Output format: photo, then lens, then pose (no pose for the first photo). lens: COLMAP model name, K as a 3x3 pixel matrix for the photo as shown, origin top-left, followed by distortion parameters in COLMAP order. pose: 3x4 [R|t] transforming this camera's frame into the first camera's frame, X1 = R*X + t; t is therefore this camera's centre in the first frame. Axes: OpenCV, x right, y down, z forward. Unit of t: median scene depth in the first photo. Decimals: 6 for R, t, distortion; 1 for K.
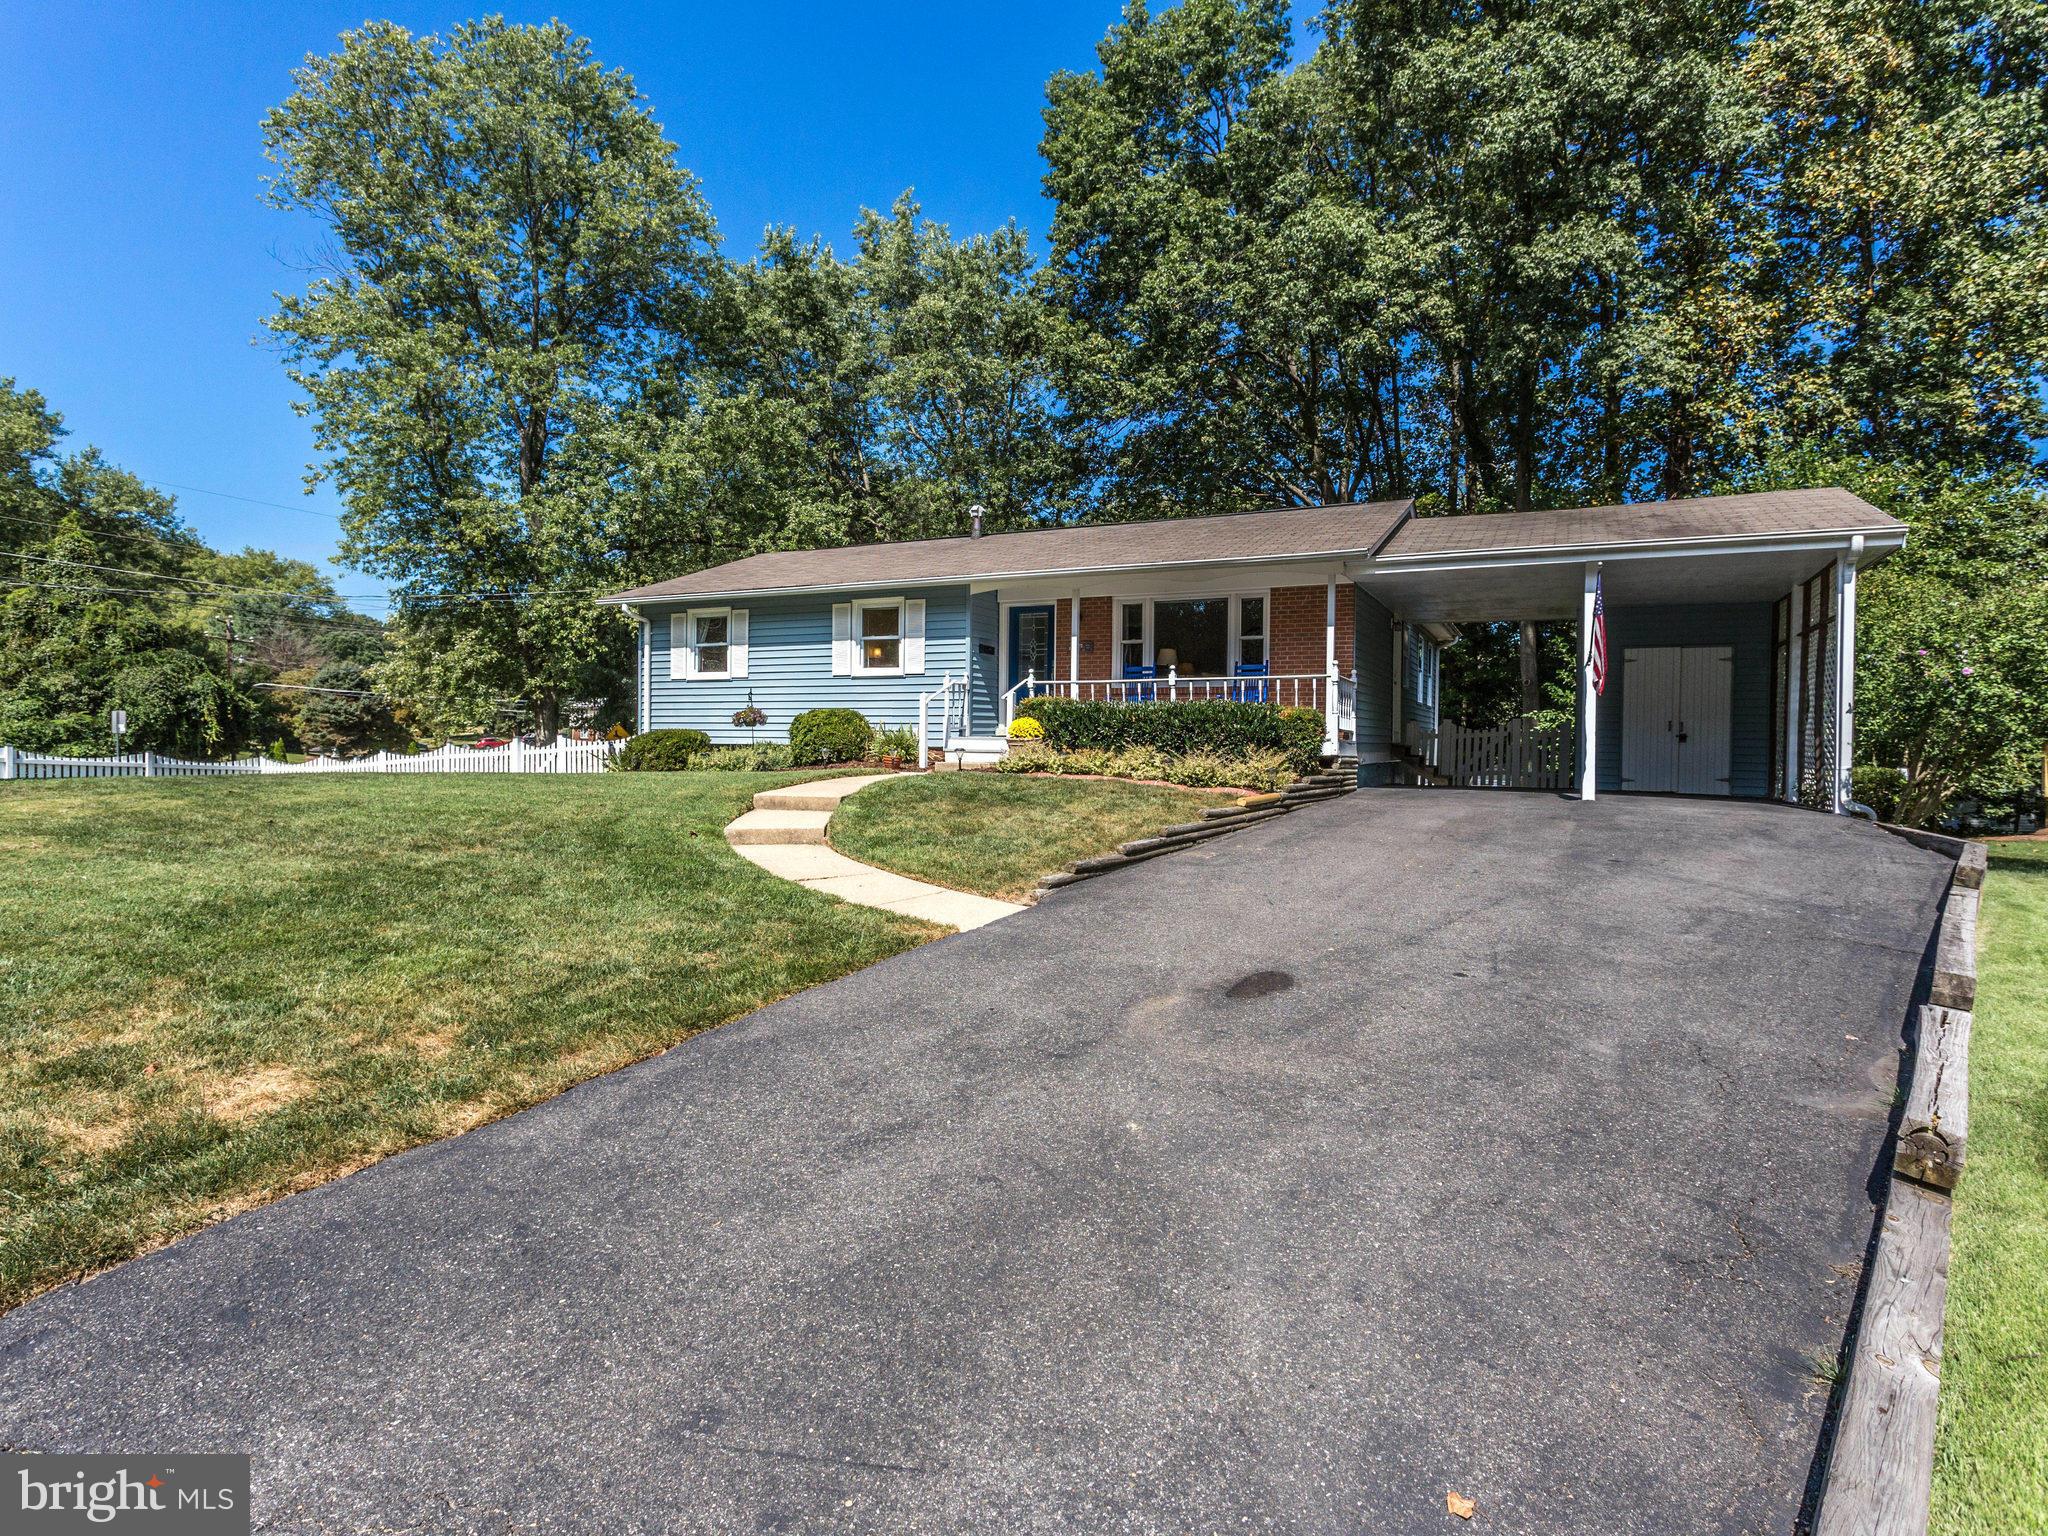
lens RADIAL K [[1110.2, 0, 1007.0], [0, 1110.2, 746.5], [0, 0, 1]] dist [0.007321, 0.002250]
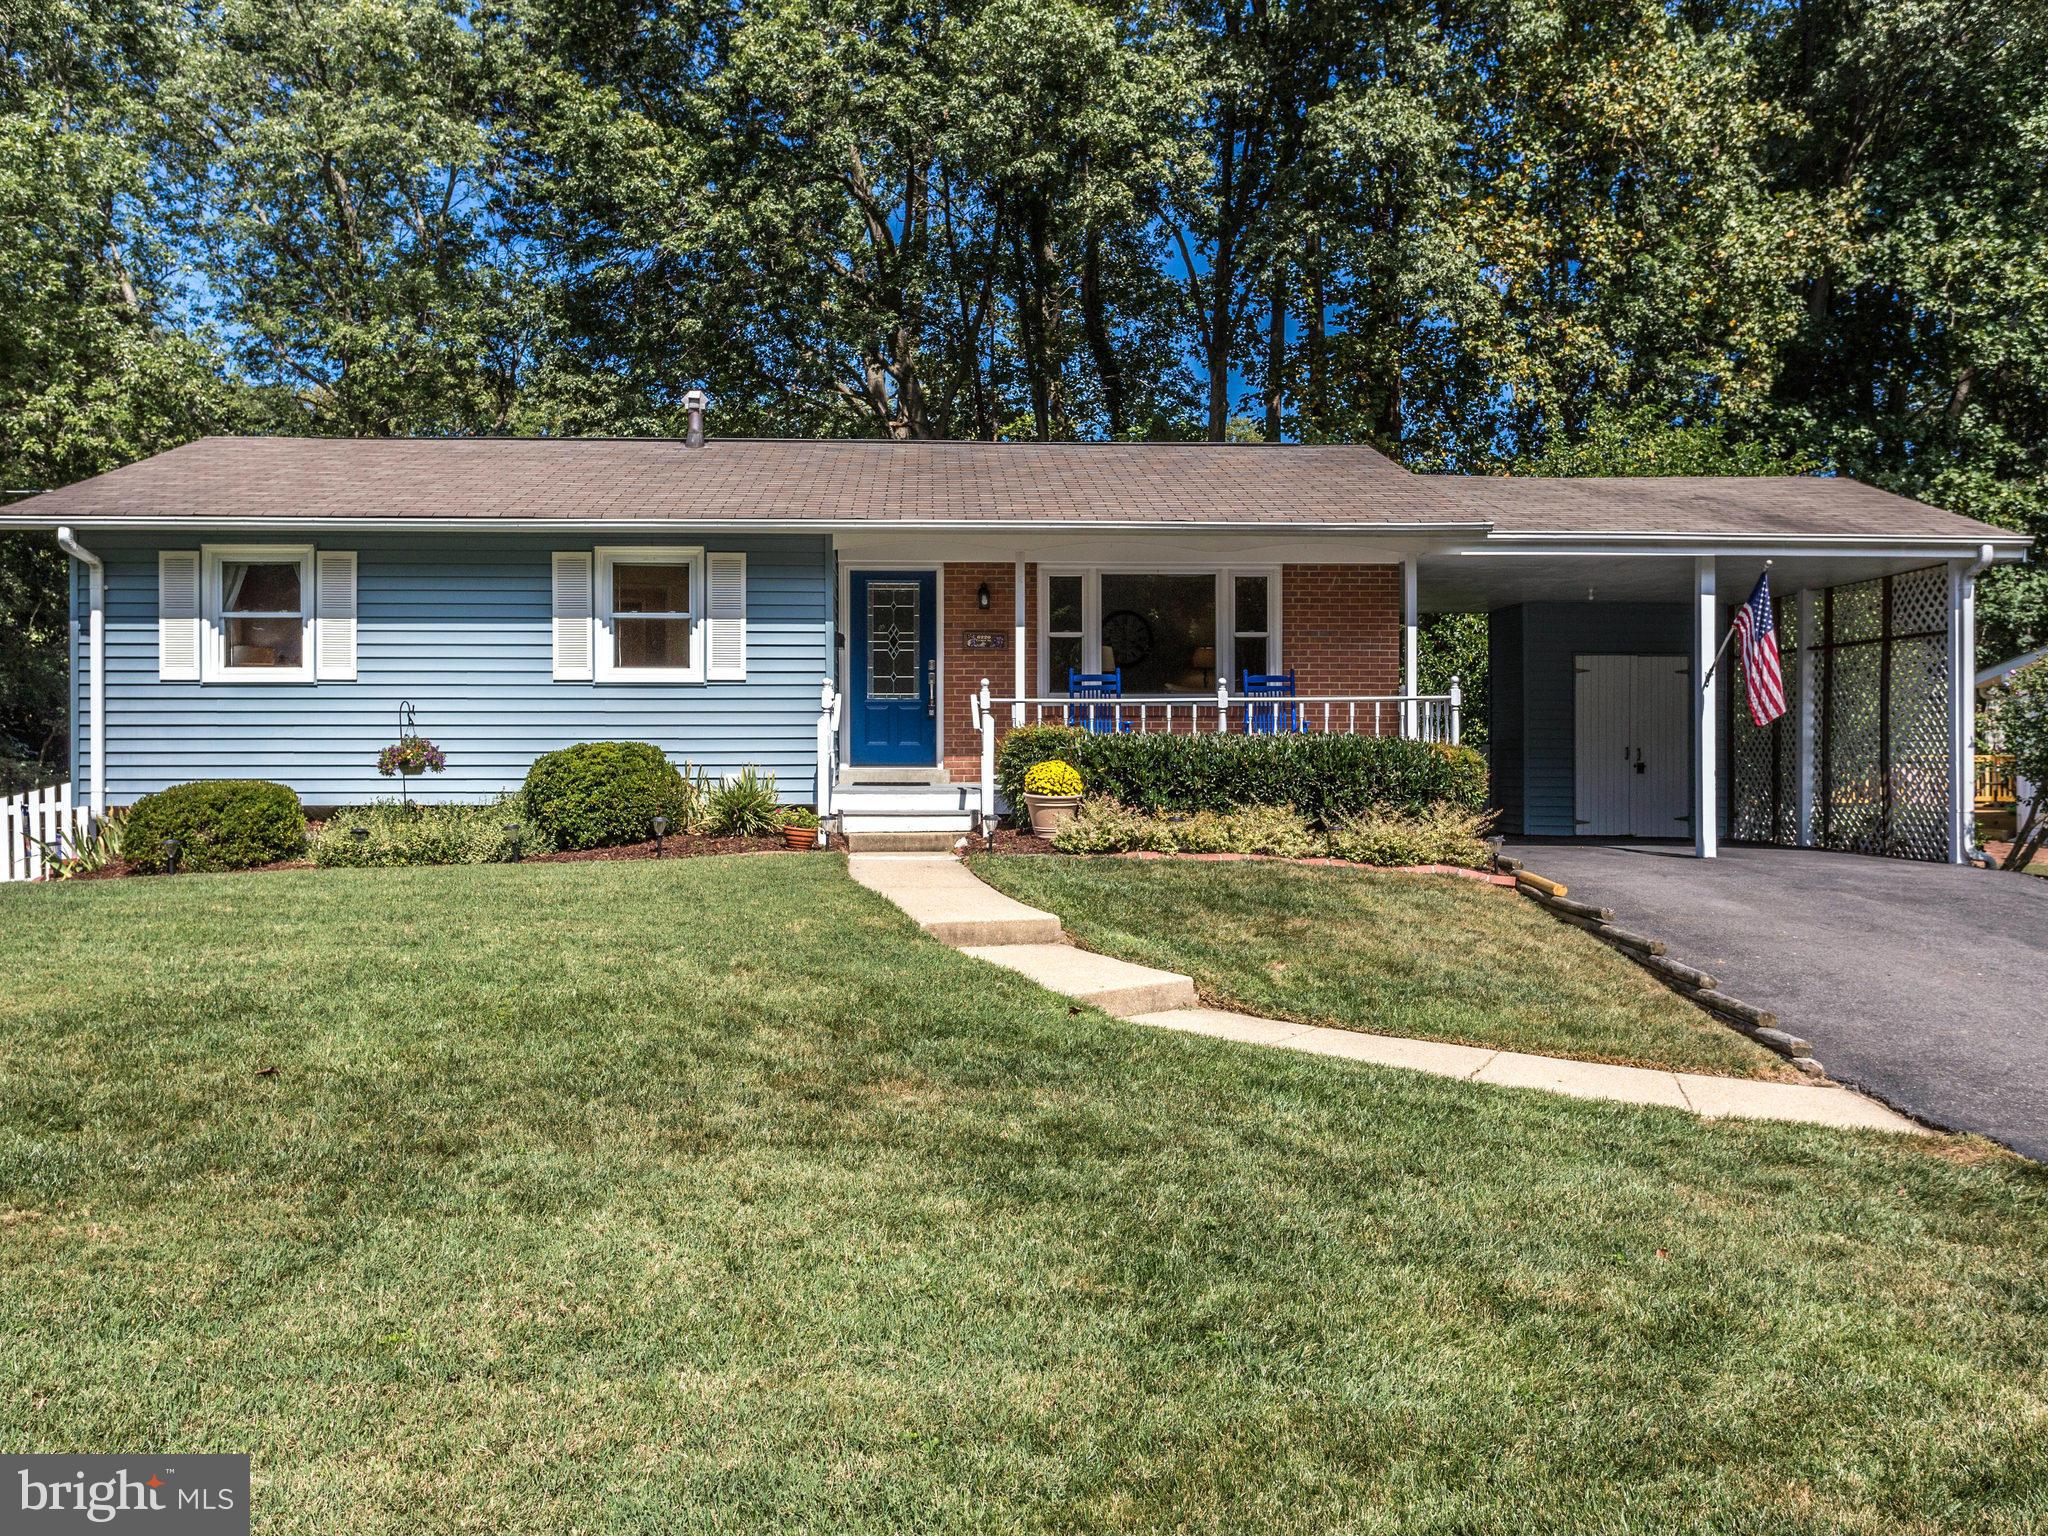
lens RADIAL K [[1670.8, 0, 1024.5], [0, 1670.8, 761.0], [0, 0, 1]] dist [0.007867, 0.006306]
pose [[0.873202, -0.014740, 0.487136, -0.367871], [0.012366, 0.999891, 0.008089, -0.027324], [-0.487202, -0.001039, 0.873289, 0.151245]]
